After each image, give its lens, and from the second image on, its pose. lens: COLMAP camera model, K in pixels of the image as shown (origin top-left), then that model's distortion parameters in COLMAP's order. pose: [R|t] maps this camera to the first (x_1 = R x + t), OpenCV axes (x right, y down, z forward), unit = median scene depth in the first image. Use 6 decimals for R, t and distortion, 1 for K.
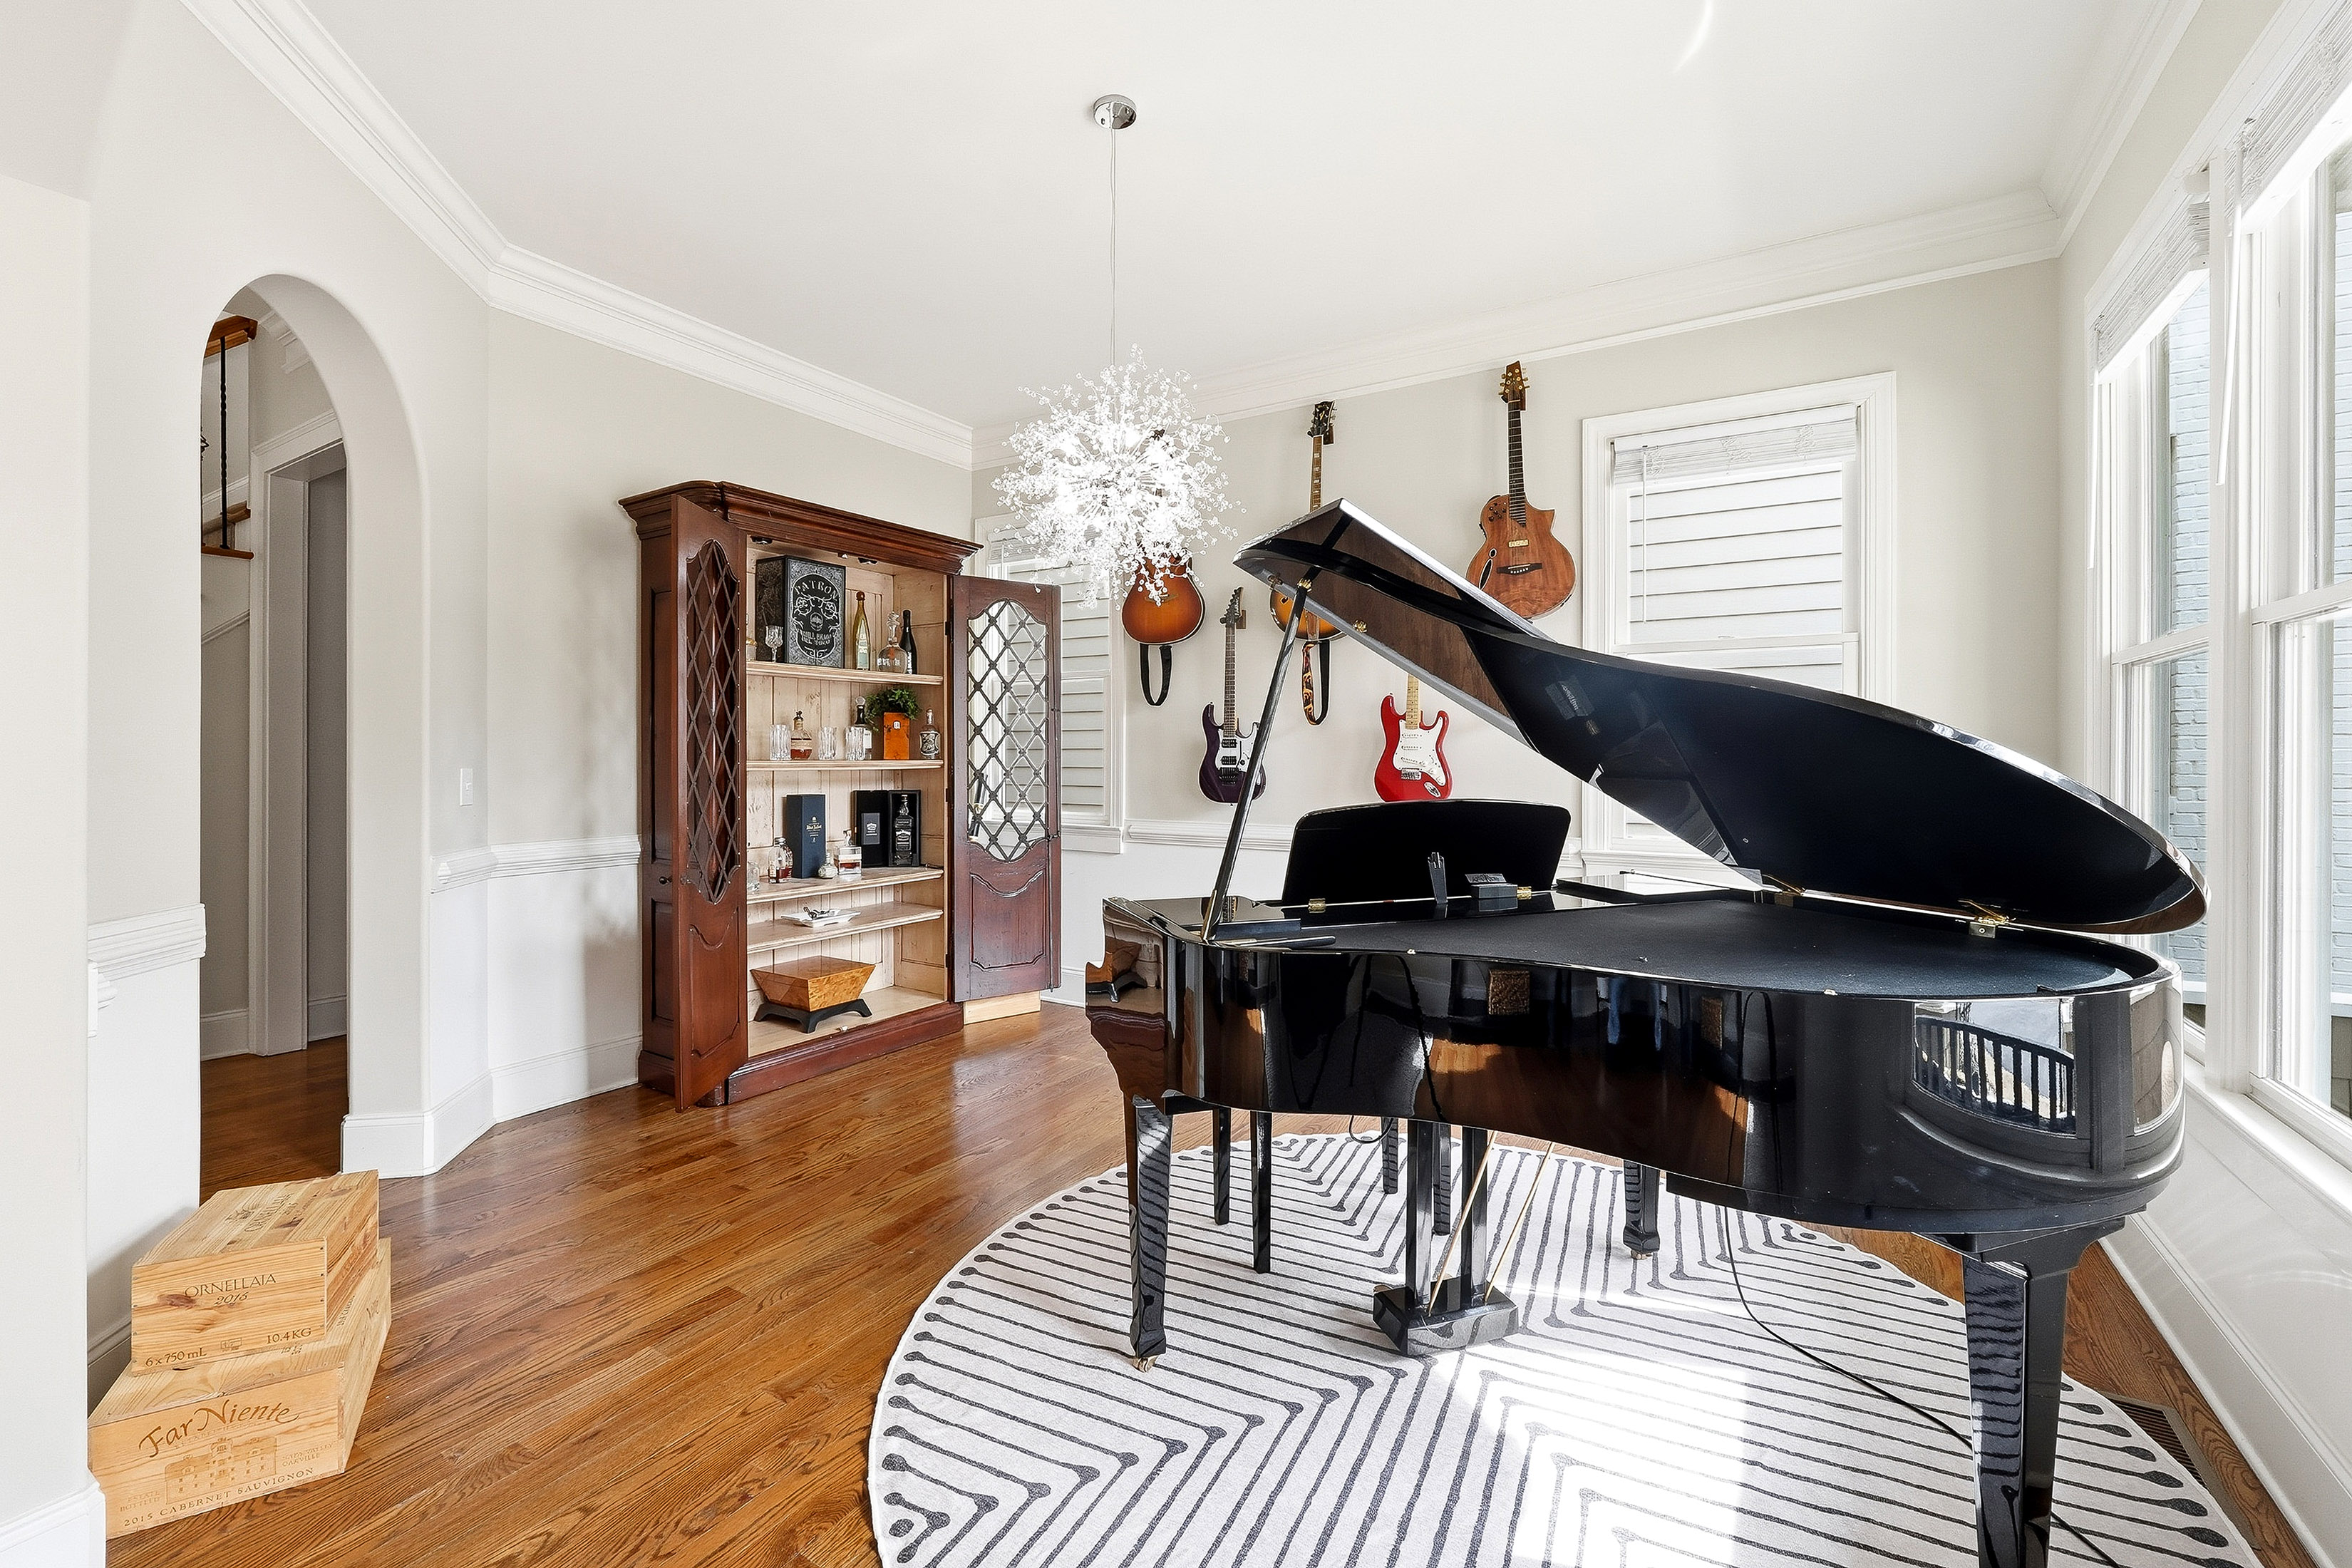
lens RADIAL K [[979.7, 0, 1166.5], [0, 979.7, 775.2], [0, 0, 1]] dist [-0.016716, 0.004679]
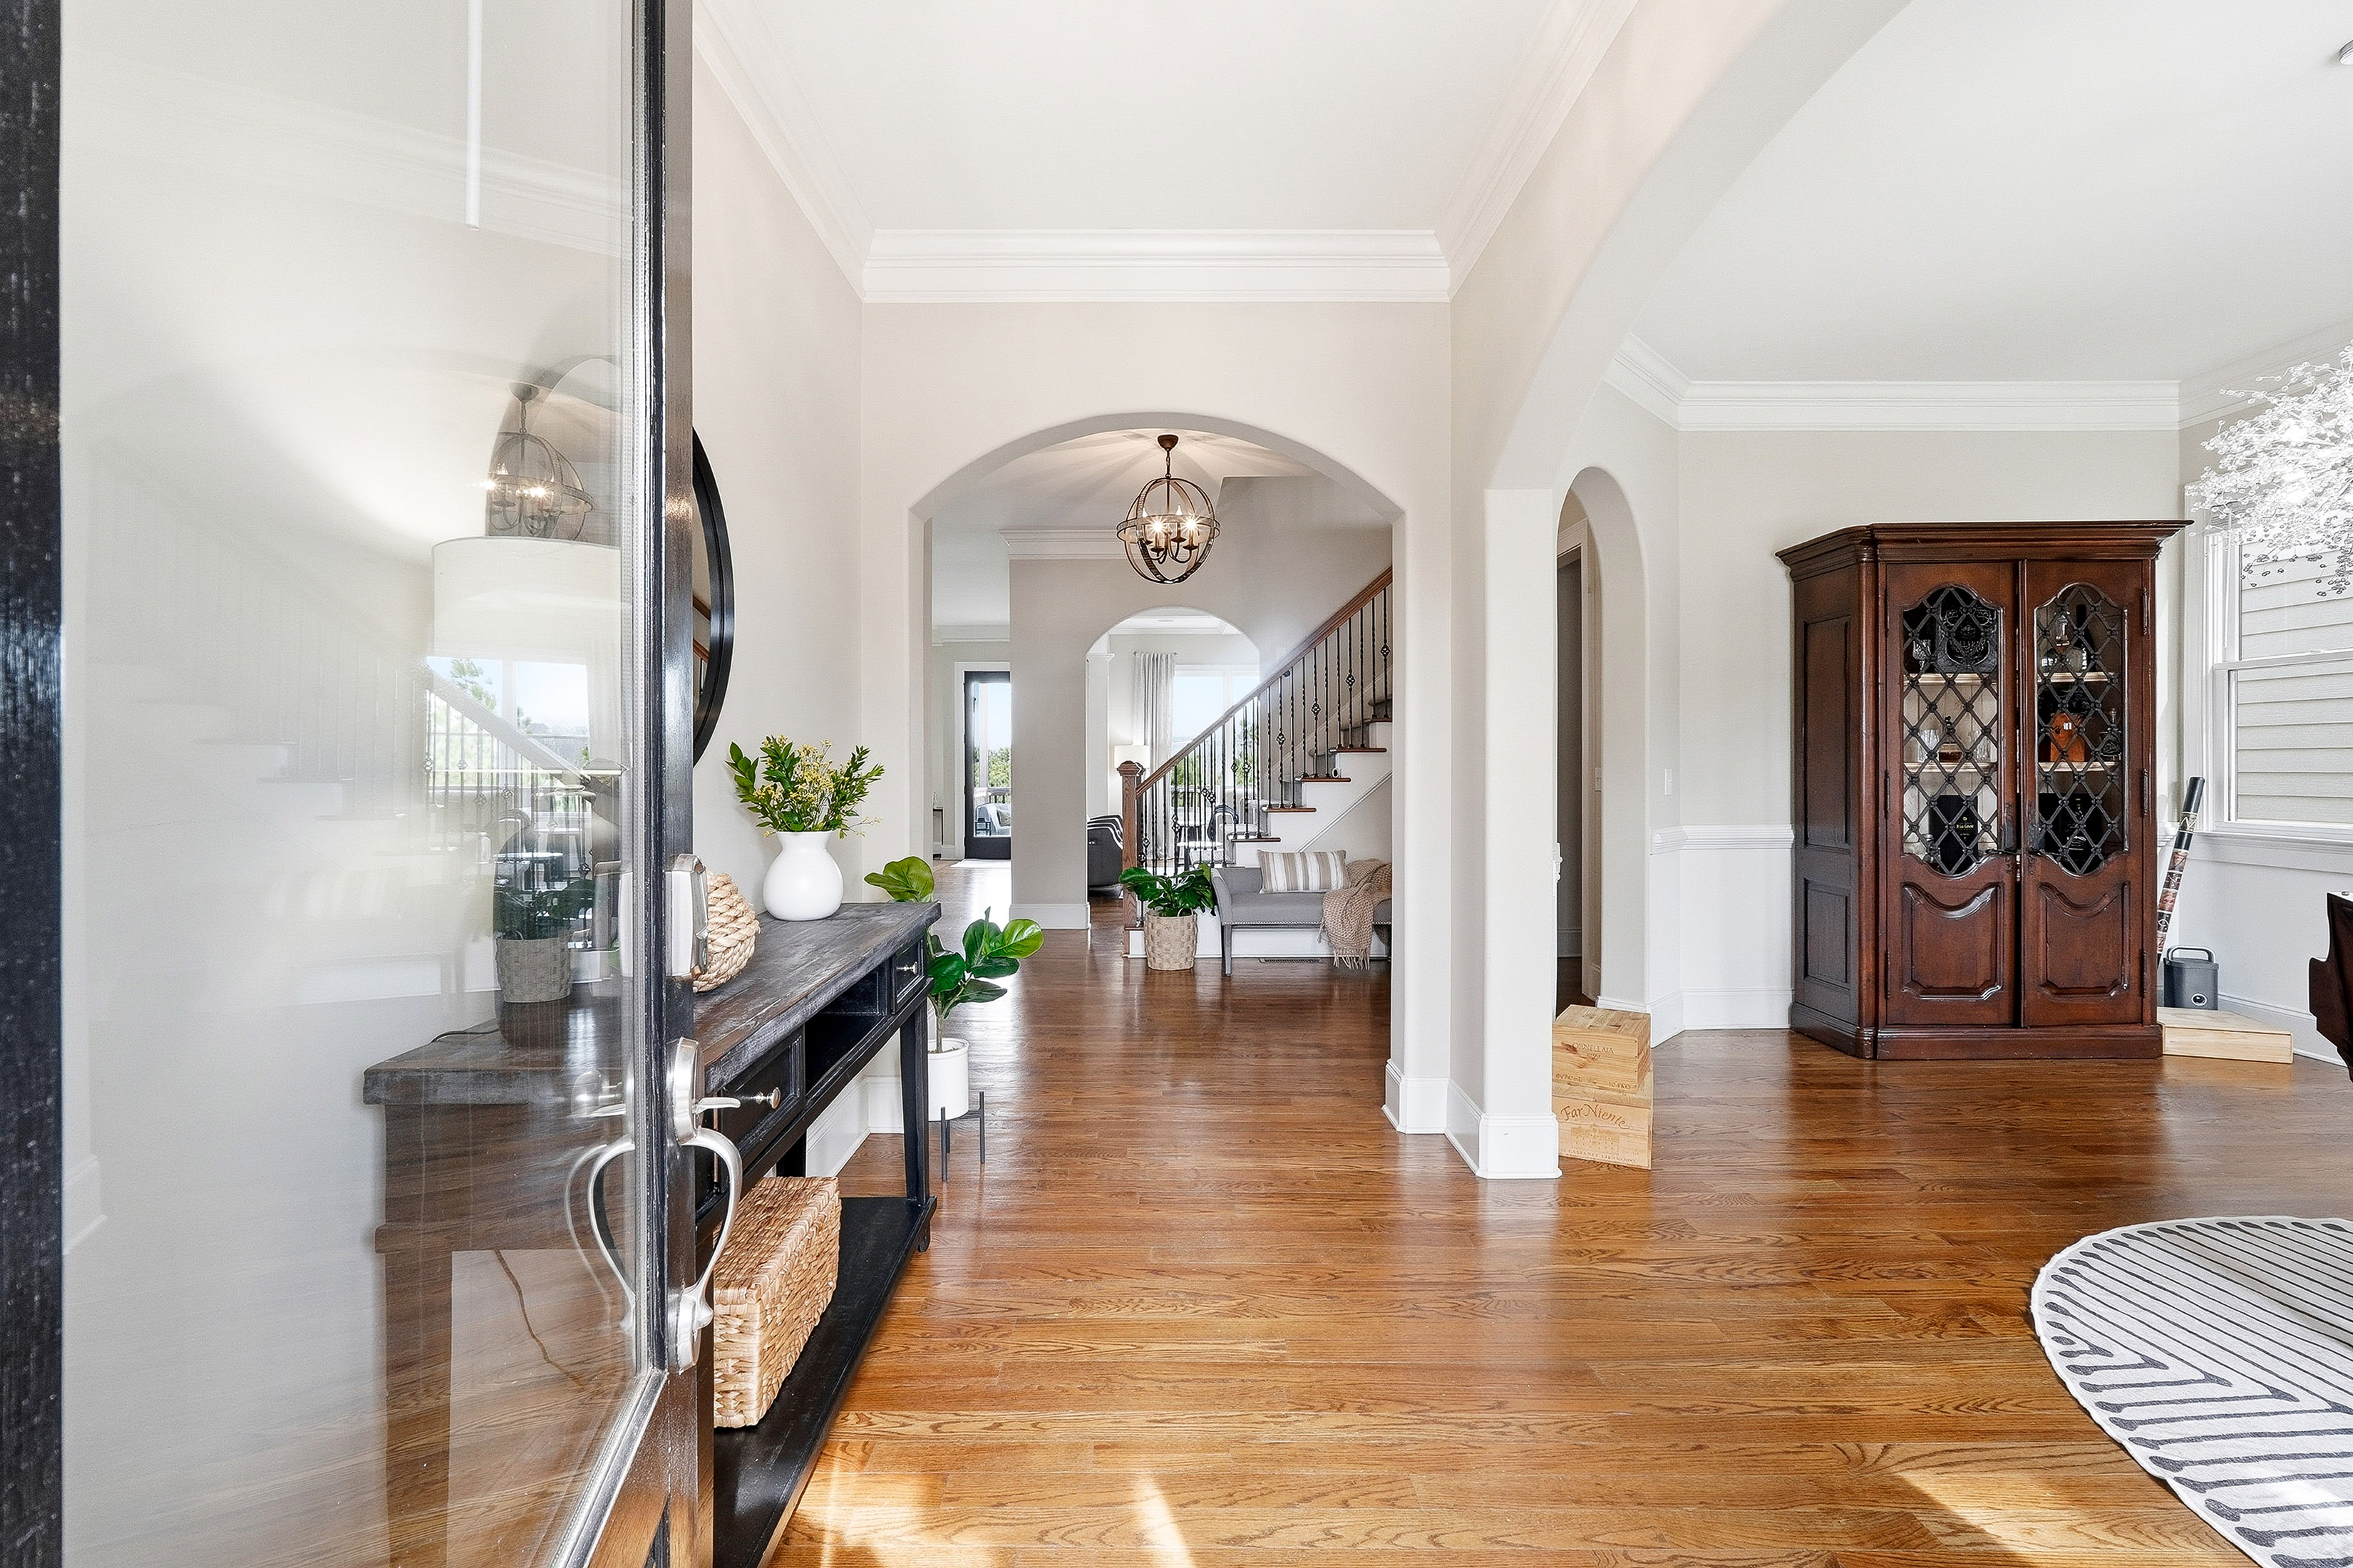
lens RADIAL K [[980.1, 0, 1167.0], [0, 980.1, 775.2], [0, 0, 1]] dist [-0.016716, 0.004679]
pose [[0.523543, -0.000697, -0.851999, 0.135126], [-0.005651, 0.999975, -0.004290, 0.014336], [0.851980, 0.007061, 0.523526, -0.470890]]
